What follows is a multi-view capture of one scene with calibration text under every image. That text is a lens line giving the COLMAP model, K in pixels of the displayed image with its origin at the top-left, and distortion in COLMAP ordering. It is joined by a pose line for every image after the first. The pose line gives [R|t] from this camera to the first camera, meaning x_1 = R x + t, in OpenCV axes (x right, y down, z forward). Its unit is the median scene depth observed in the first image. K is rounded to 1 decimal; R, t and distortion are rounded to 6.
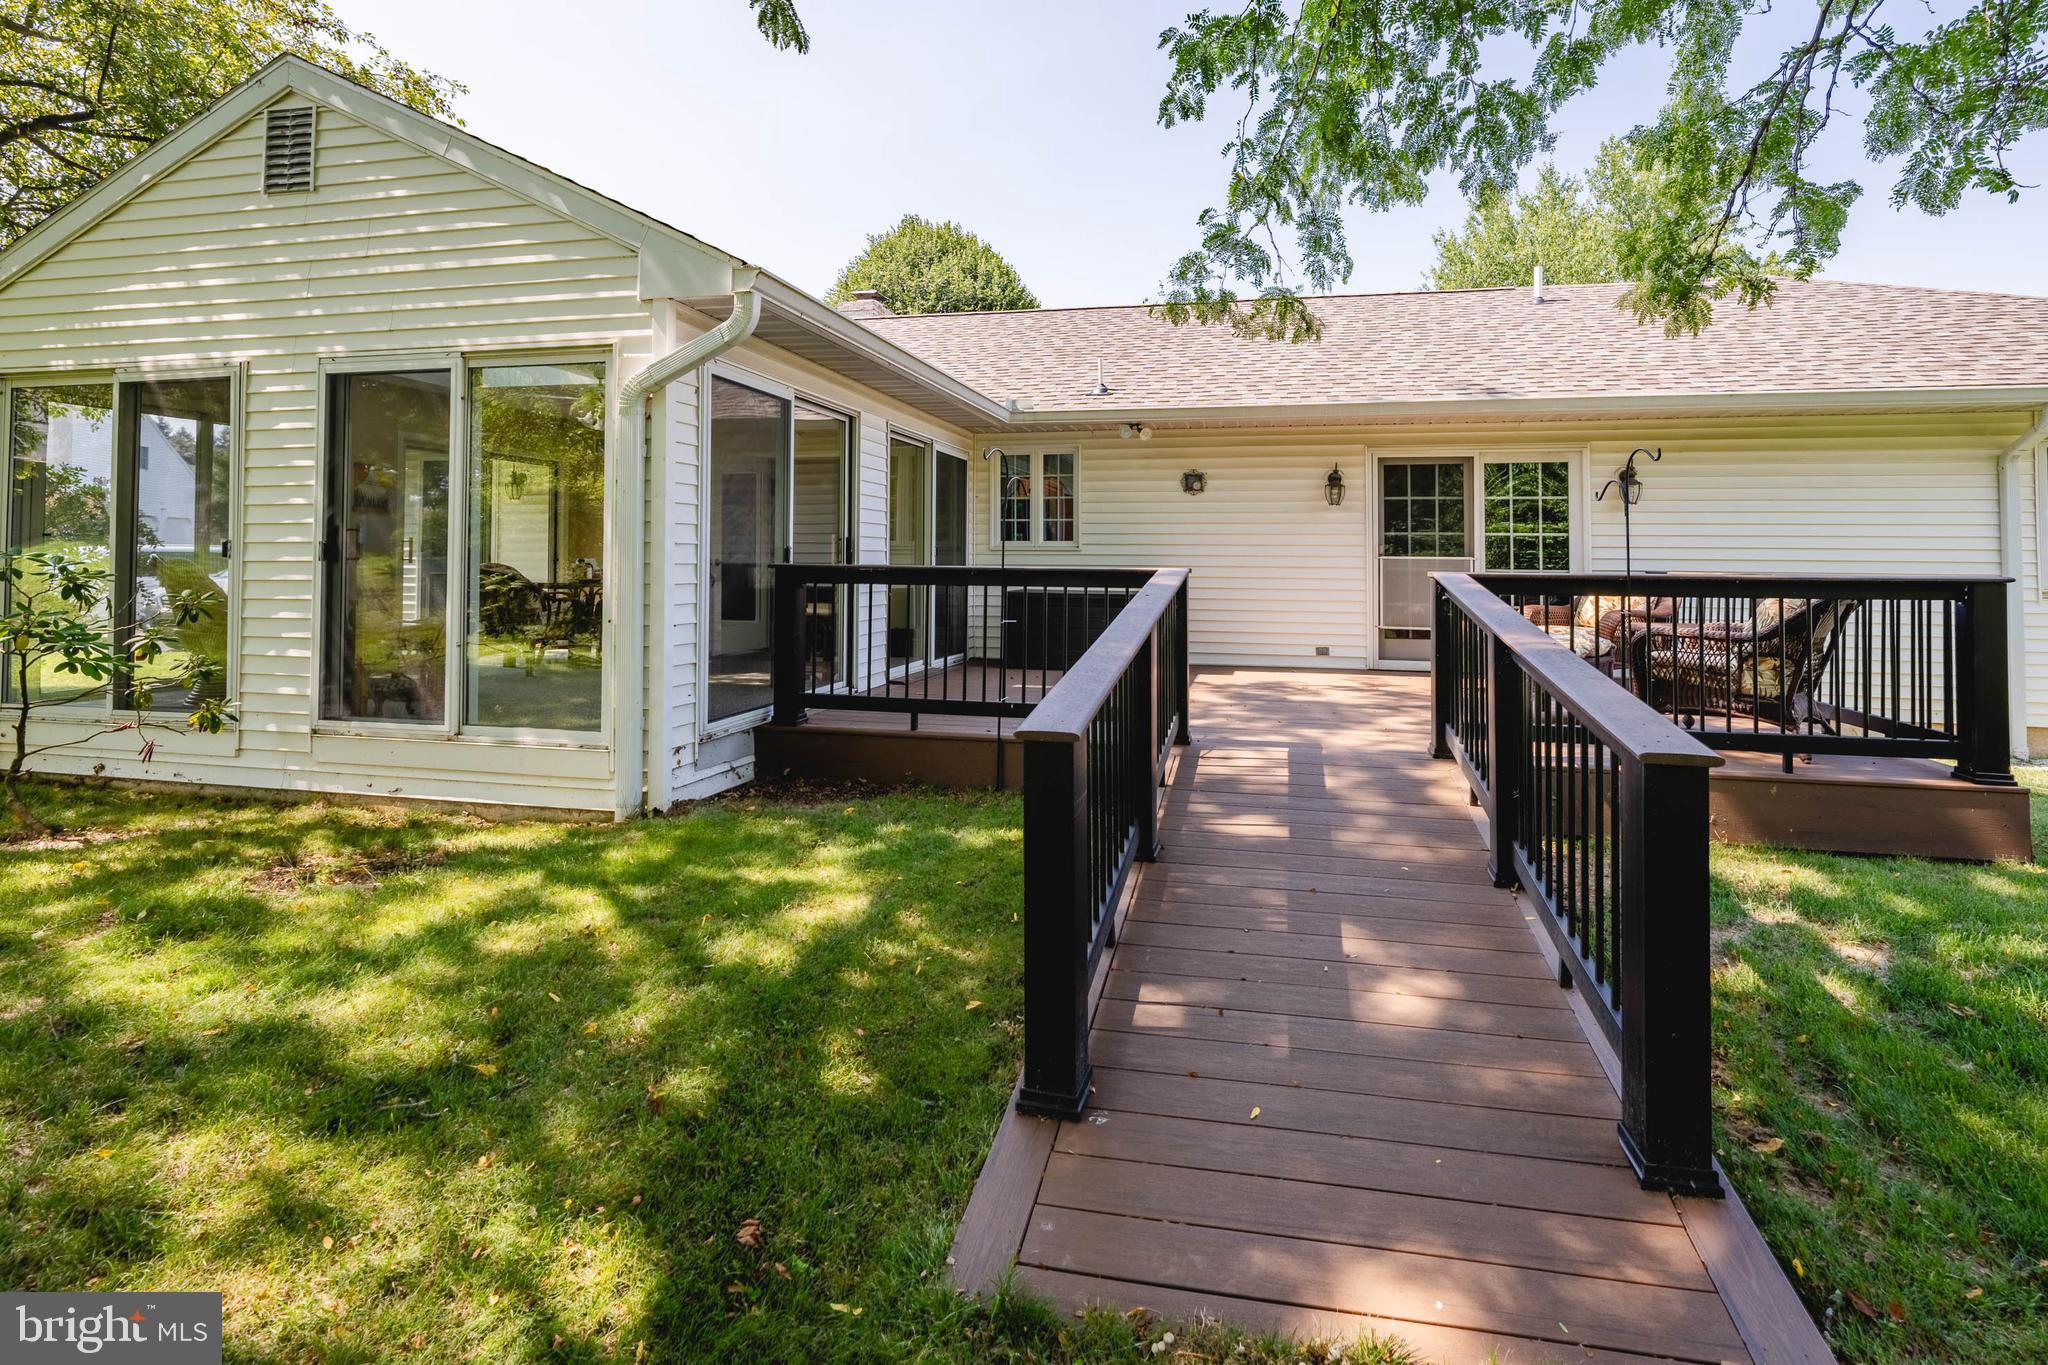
lens RADIAL K [[881.6, 0, 1023.9], [0, 881.6, 561.1], [0, 0, 1]] dist [0.002074, 0.000110]
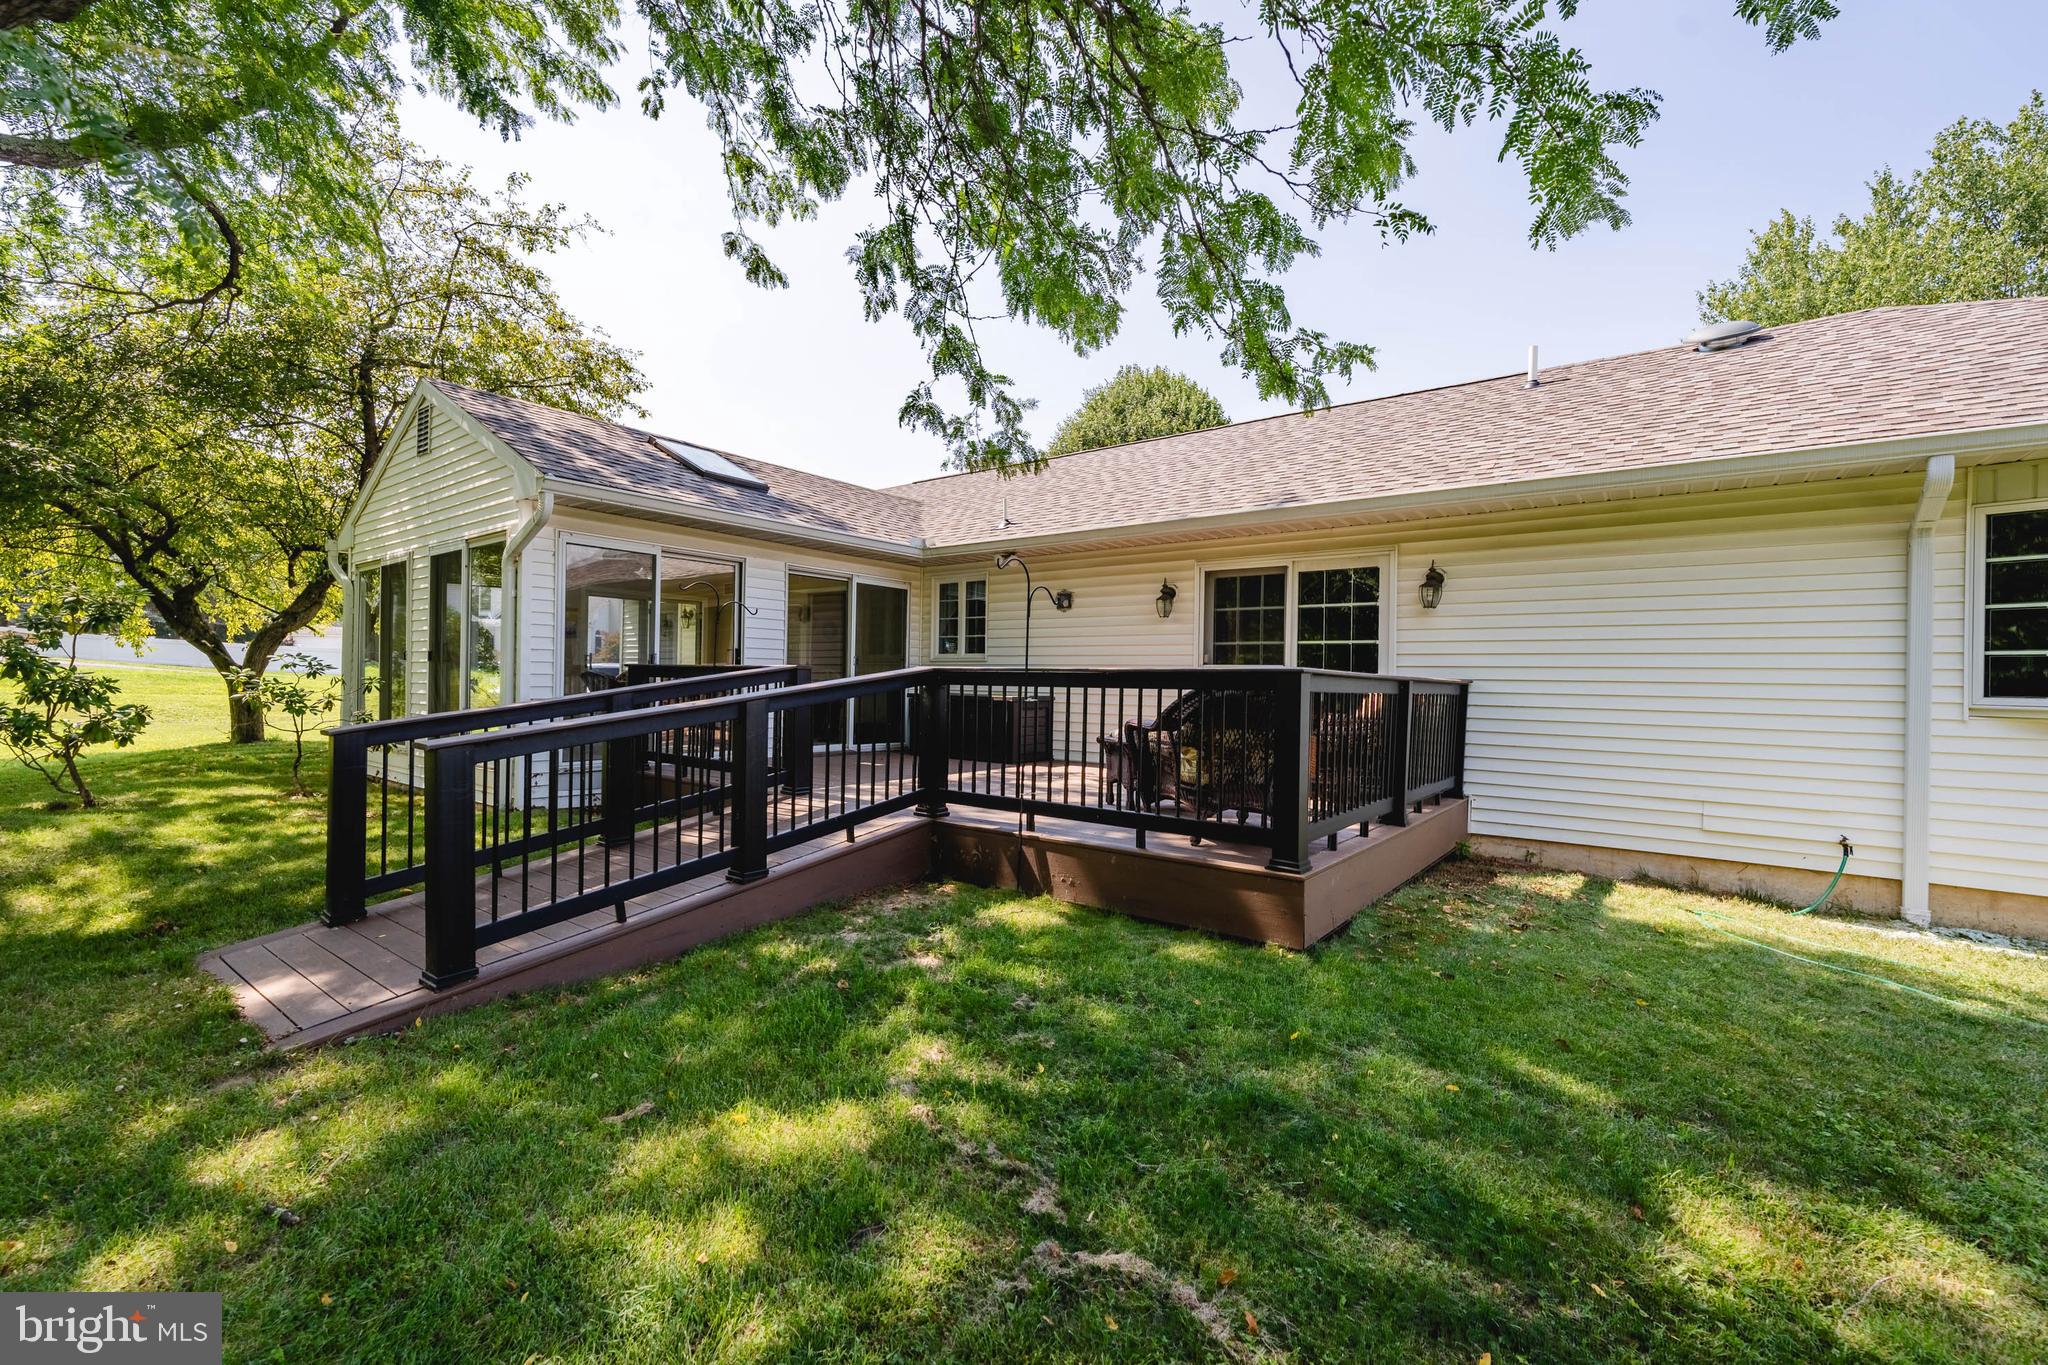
lens RADIAL K [[867.0, 0, 1024.0], [0, 867.0, 682.5], [0, 0, 1]] dist [0.002337, 0.000462]
pose [[0.892183, 0.009072, -0.451583, 0.671698], [-0.014874, 0.999846, -0.009300, 0.026944], [0.451429, 0.015014, 0.892181, -0.008142]]
